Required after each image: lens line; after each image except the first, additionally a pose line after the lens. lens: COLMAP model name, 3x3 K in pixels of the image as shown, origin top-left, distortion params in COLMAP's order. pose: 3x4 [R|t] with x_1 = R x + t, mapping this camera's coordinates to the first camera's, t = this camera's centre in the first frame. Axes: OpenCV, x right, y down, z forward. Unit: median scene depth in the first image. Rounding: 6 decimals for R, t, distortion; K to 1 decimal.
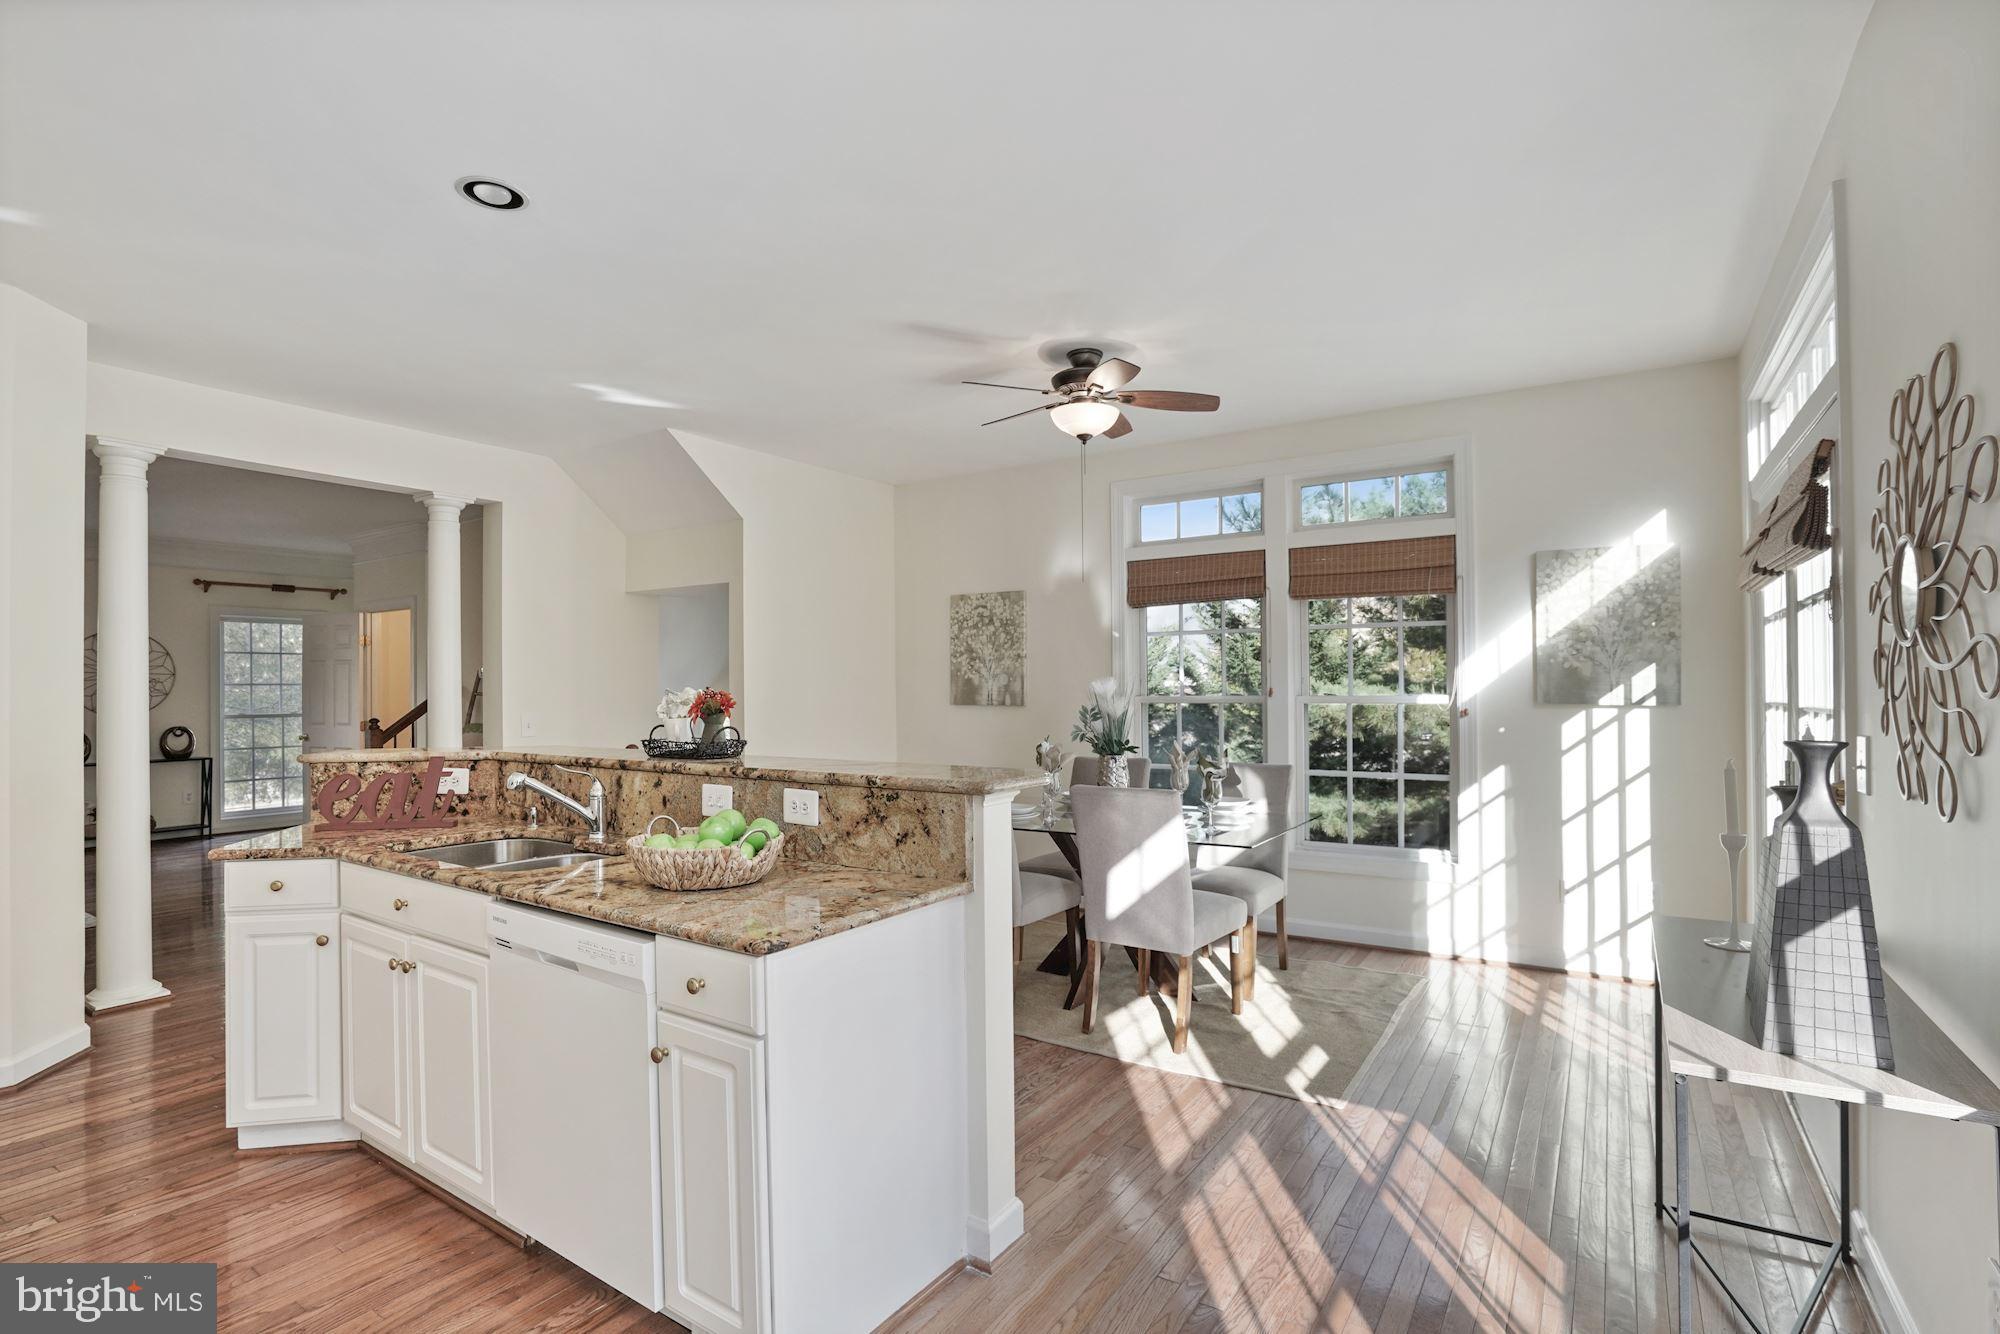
lens RADIAL K [[938.3, 0, 1003.7], [0, 938.3, 675.6], [0, 0, 1]] dist [-0.060624, 0.022397]
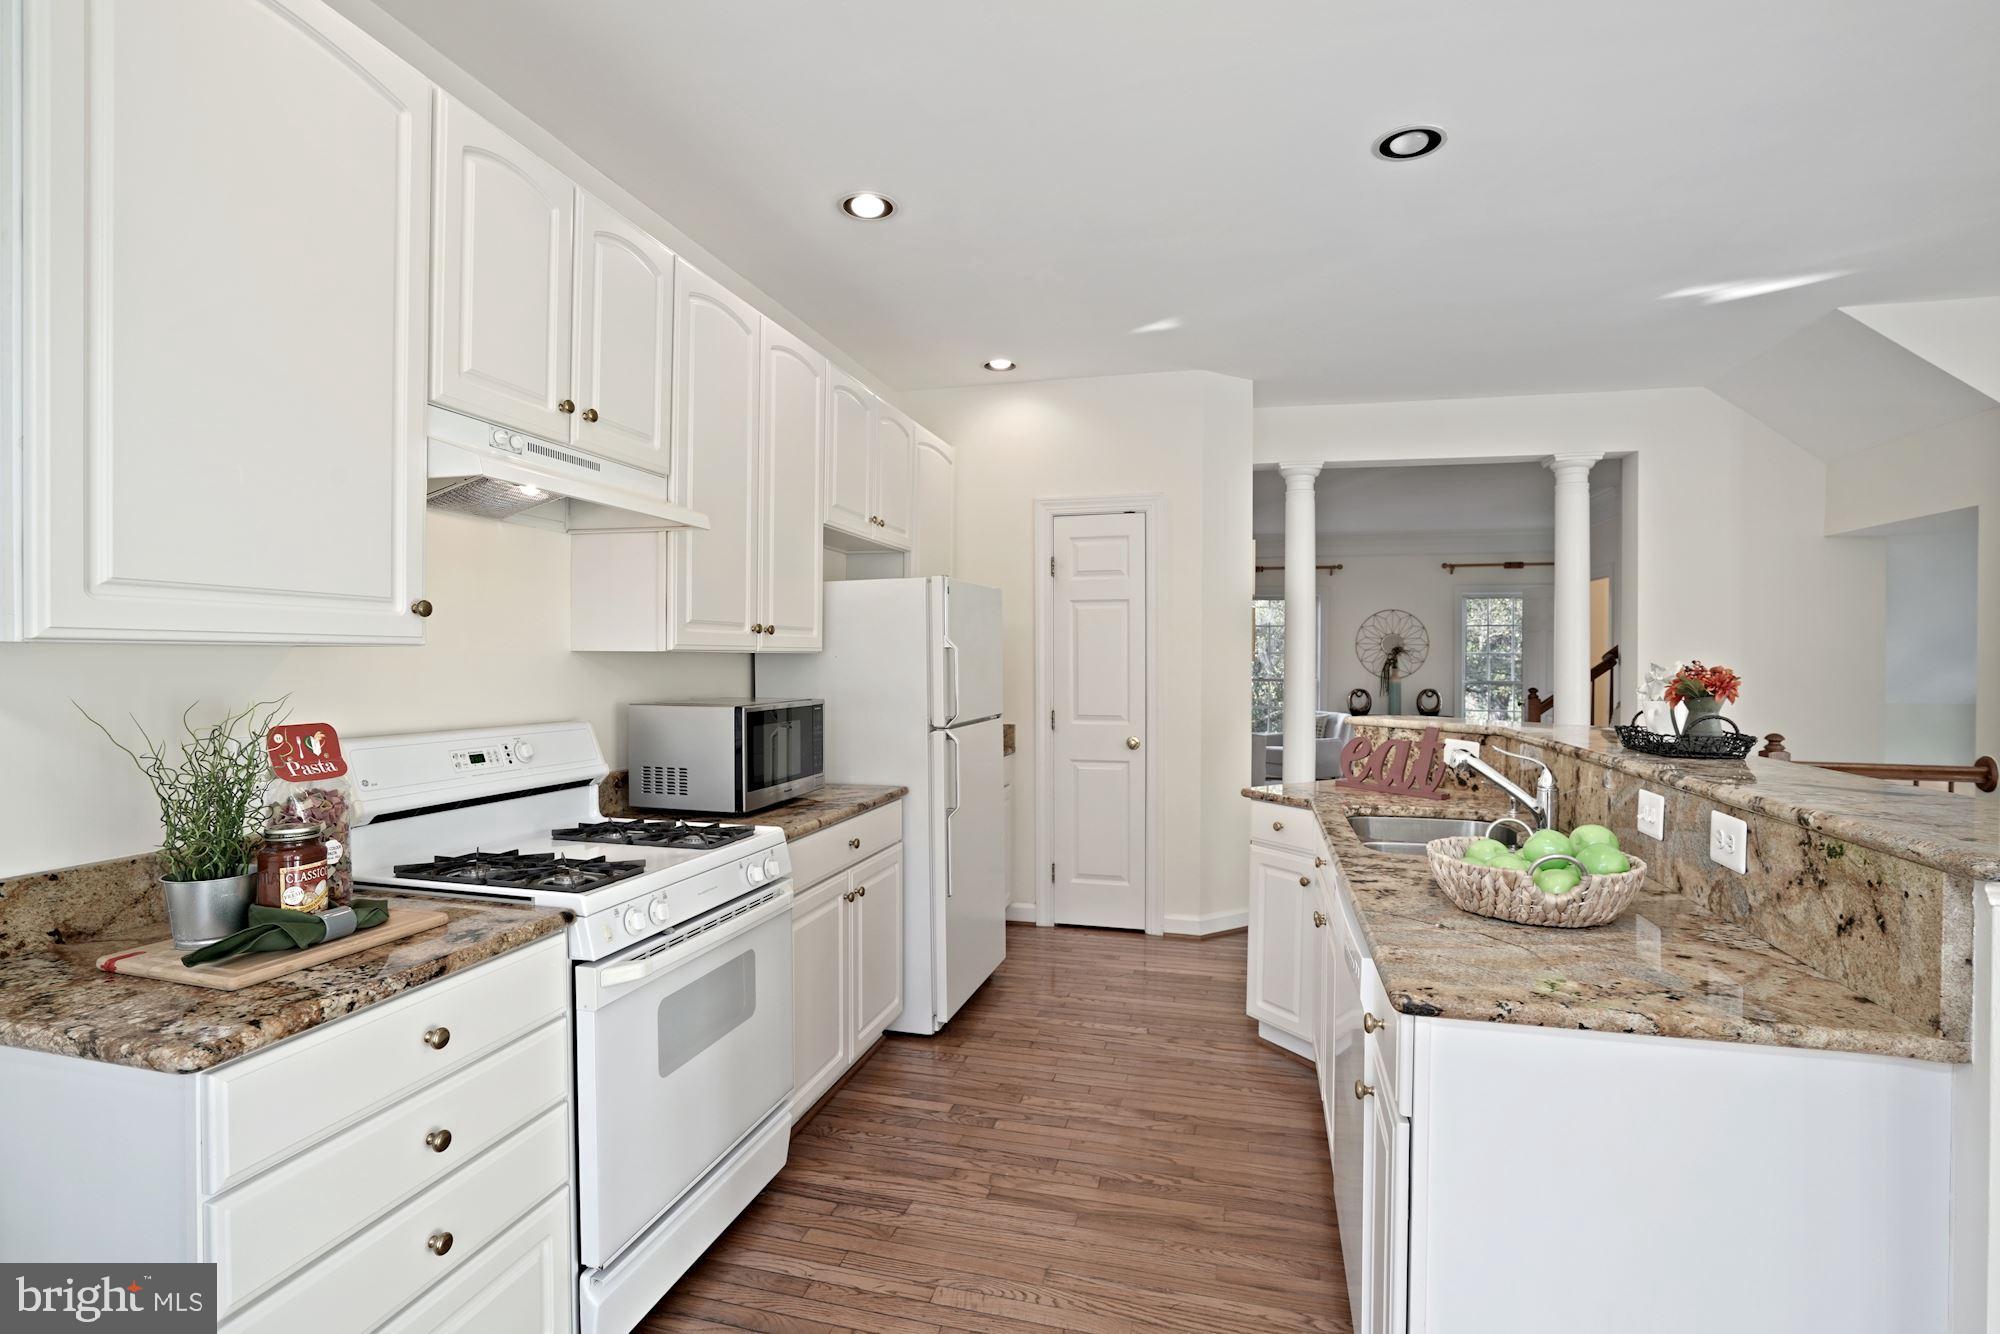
lens RADIAL K [[938.3, 0, 1003.7], [0, 938.3, 675.6], [0, 0, 1]] dist [-0.060624, 0.022397]
pose [[0.310237, 0.025951, -0.950305, 0.179942], [0.005490, 0.999562, 0.029089, 0.000171], [0.950643, -0.014242, 0.309959, 0.232226]]
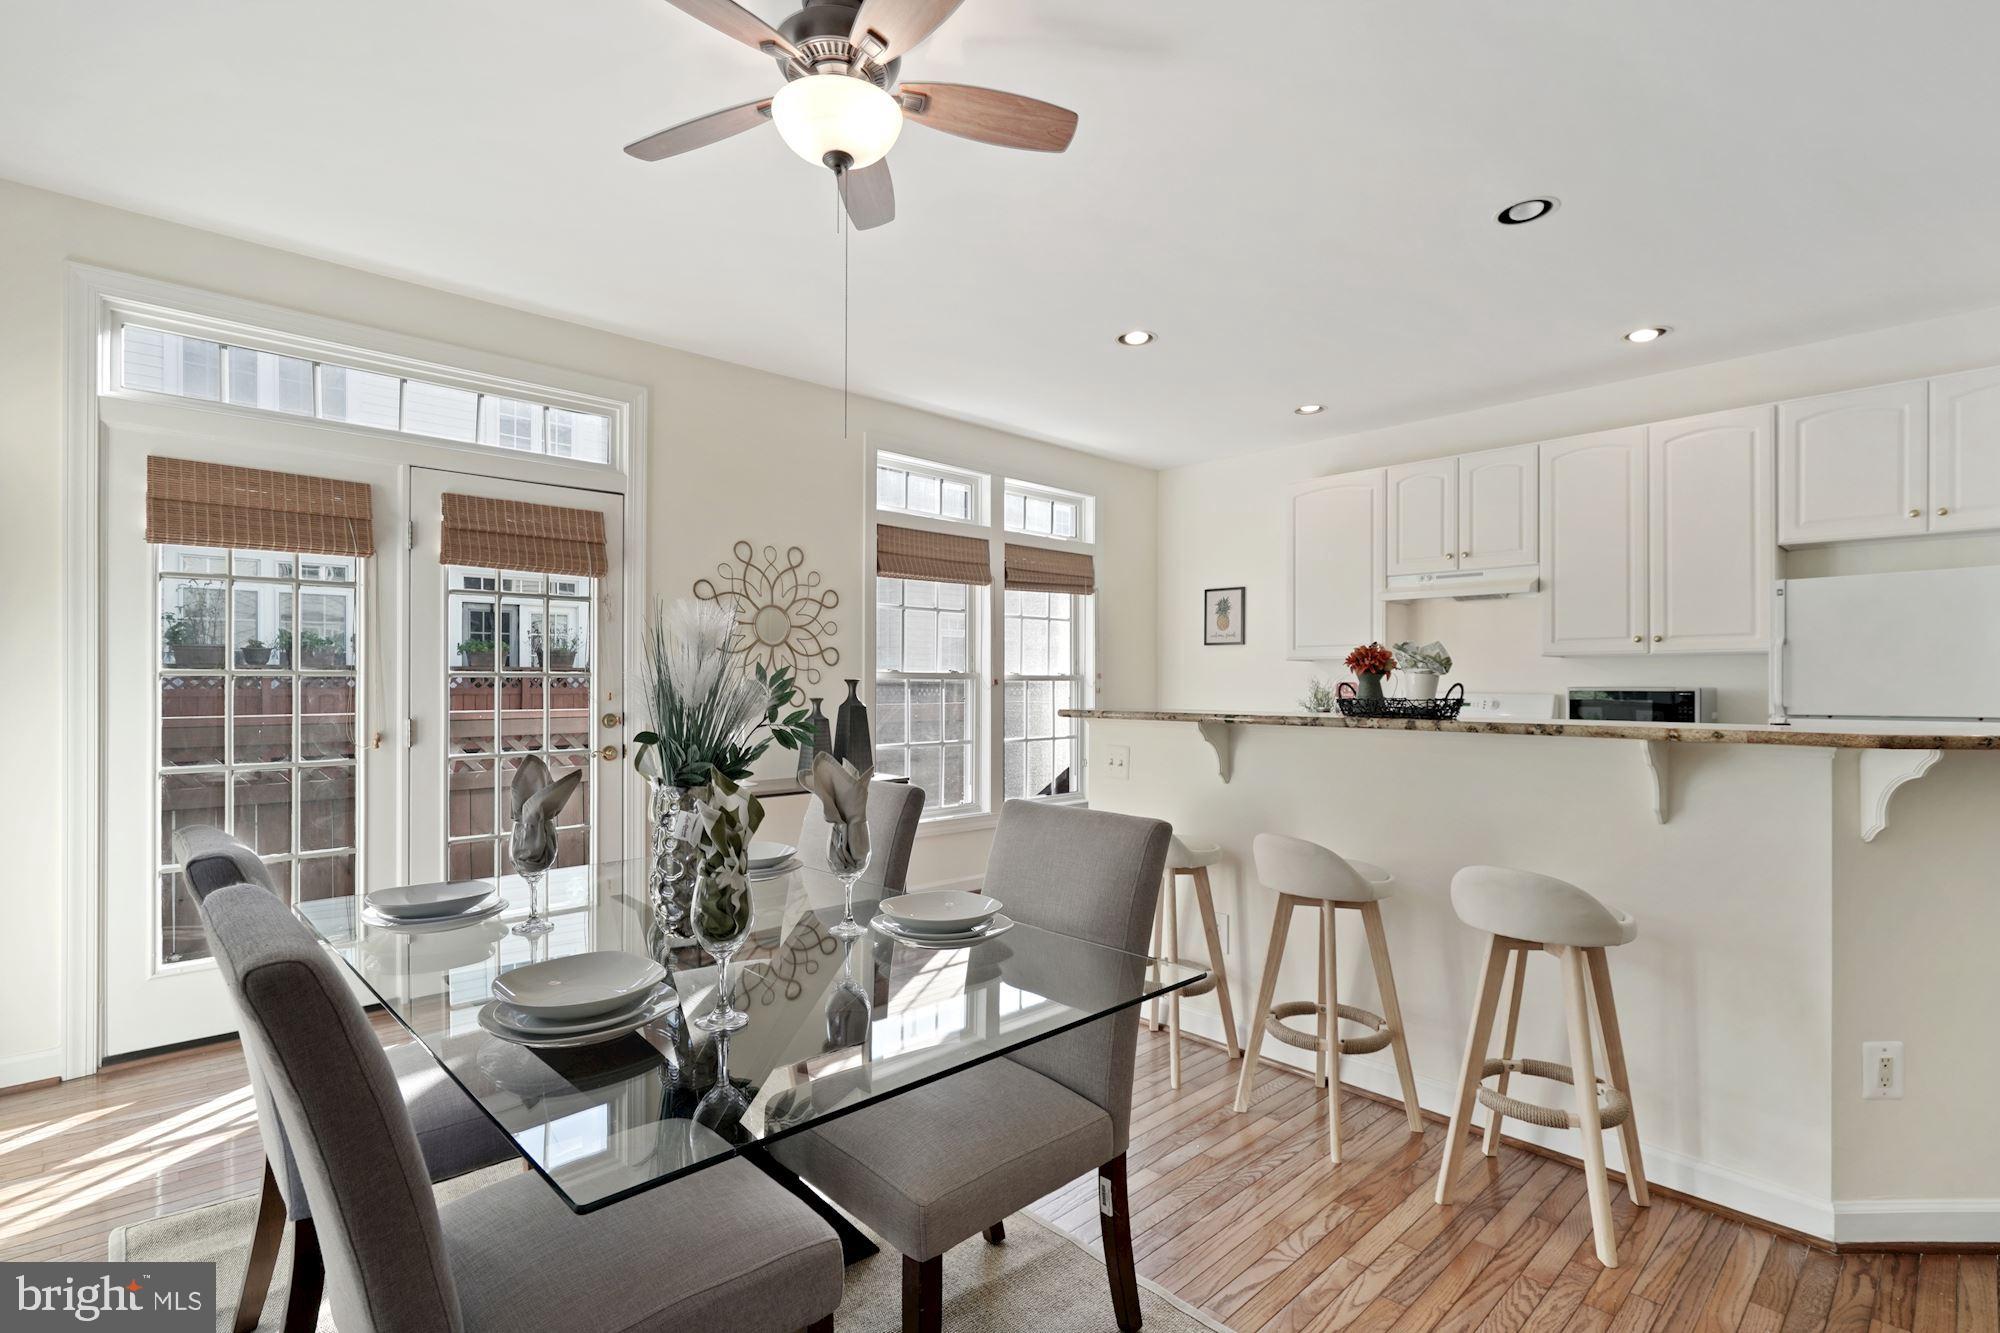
lens RADIAL K [[962.3, 0, 987.3], [0, 962.3, 680.8], [0, 0, 1]] dist [0.004186, 0.001317]
pose [[-0.971065, 0.005860, 0.238743, -0.170032], [0.002189, 0.999875, -0.015639, 0.059633], [-0.238805, -0.014663, -0.970957, 1.873551]]
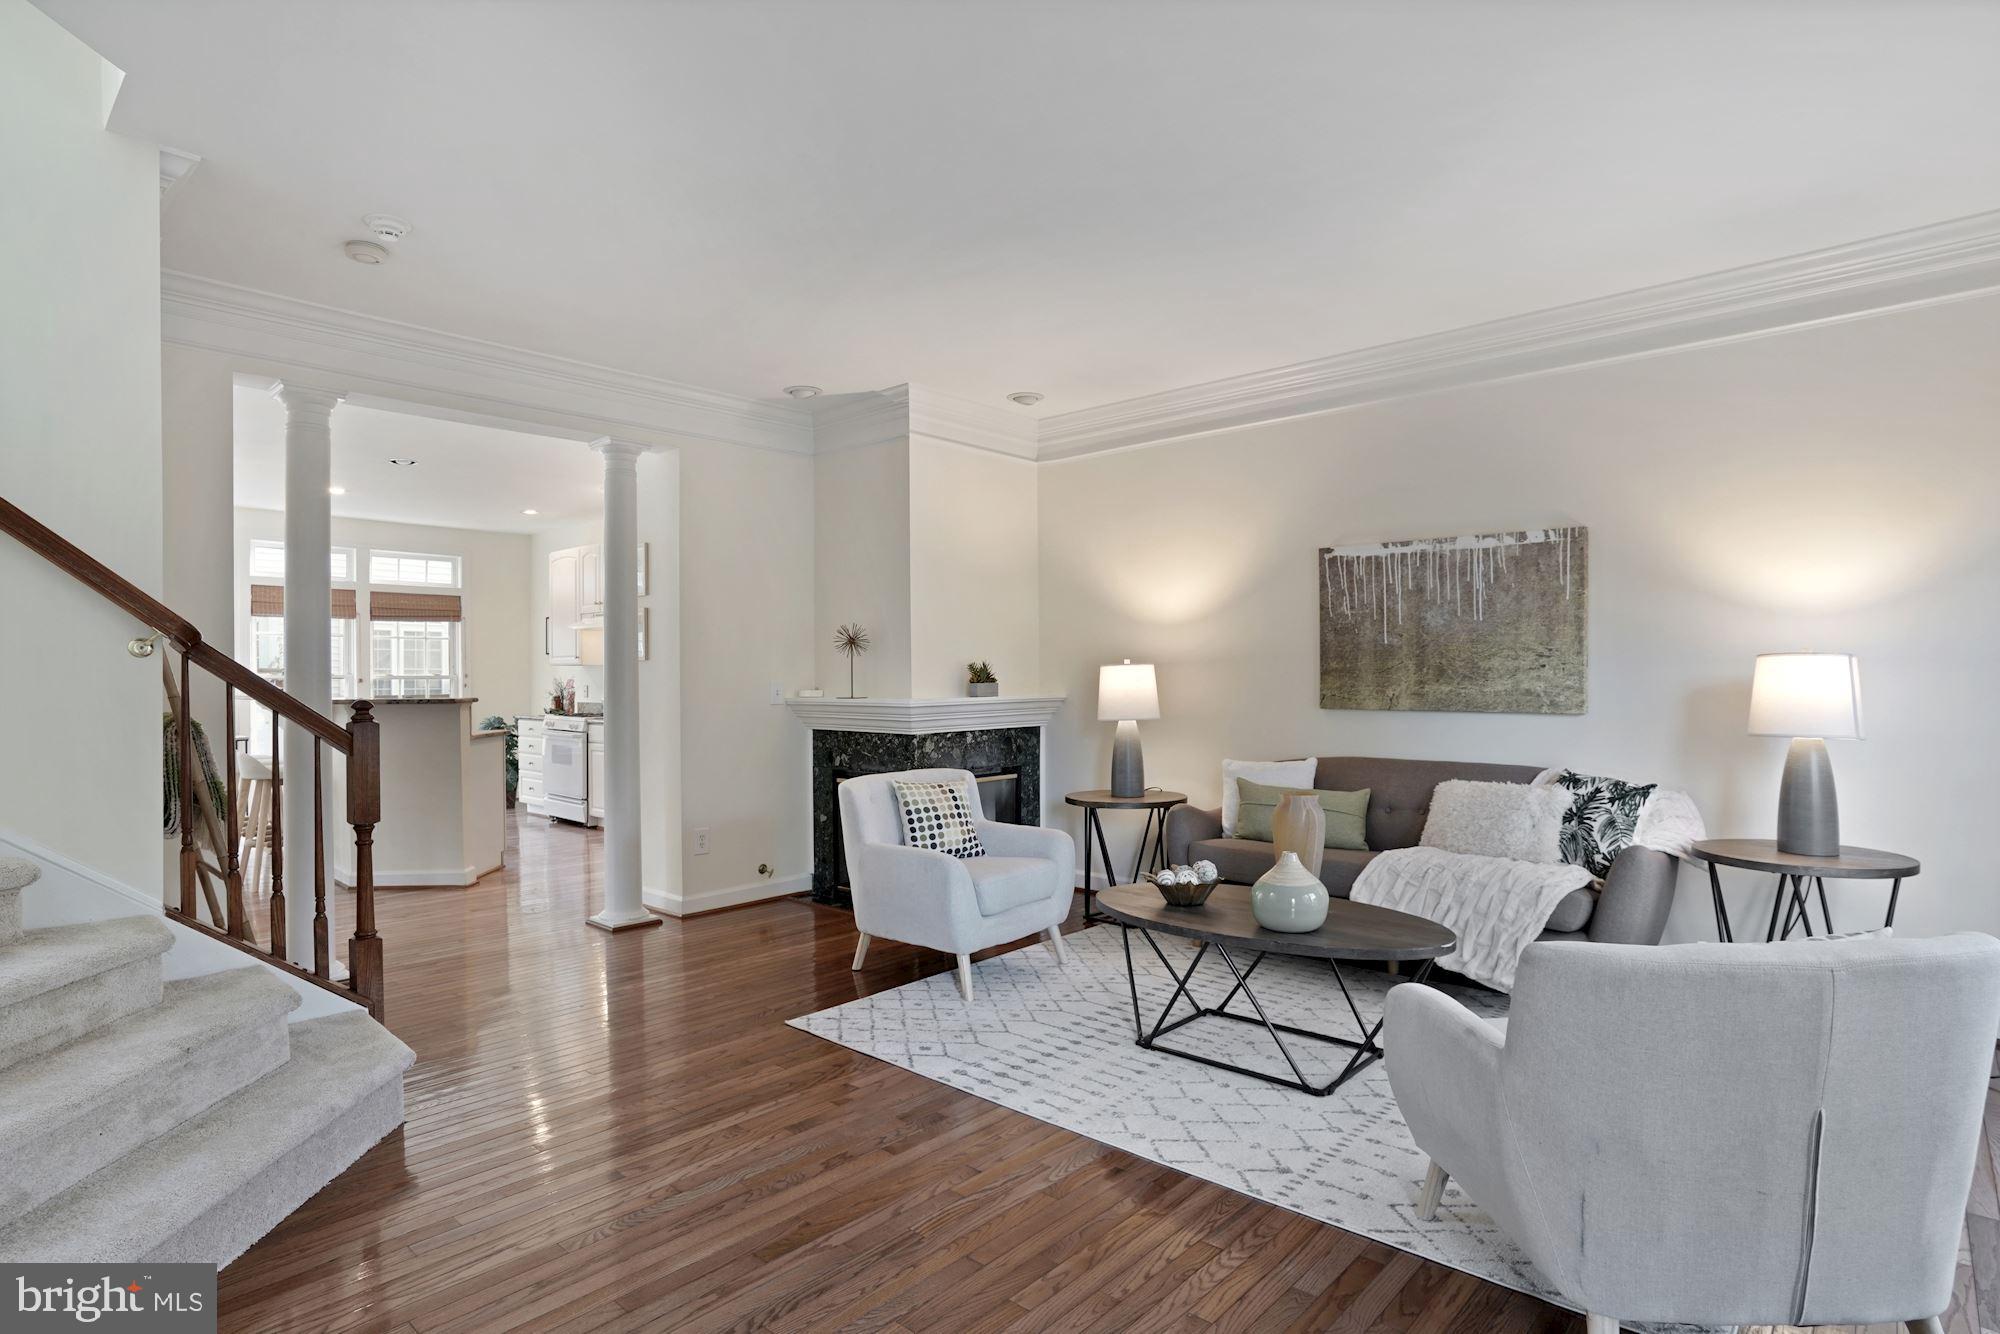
lens RADIAL K [[1032.8, 0, 992.5], [0, 1032.8, 689.3], [0, 0, 1]] dist [-0.065559, 0.023742]
pose [[-0.986427, 0.010129, 0.163891, -2.080736], [0.009905, 0.999949, -0.002183, 0.084299], [-0.163904, -0.000530, -0.986476, 2.757515]]
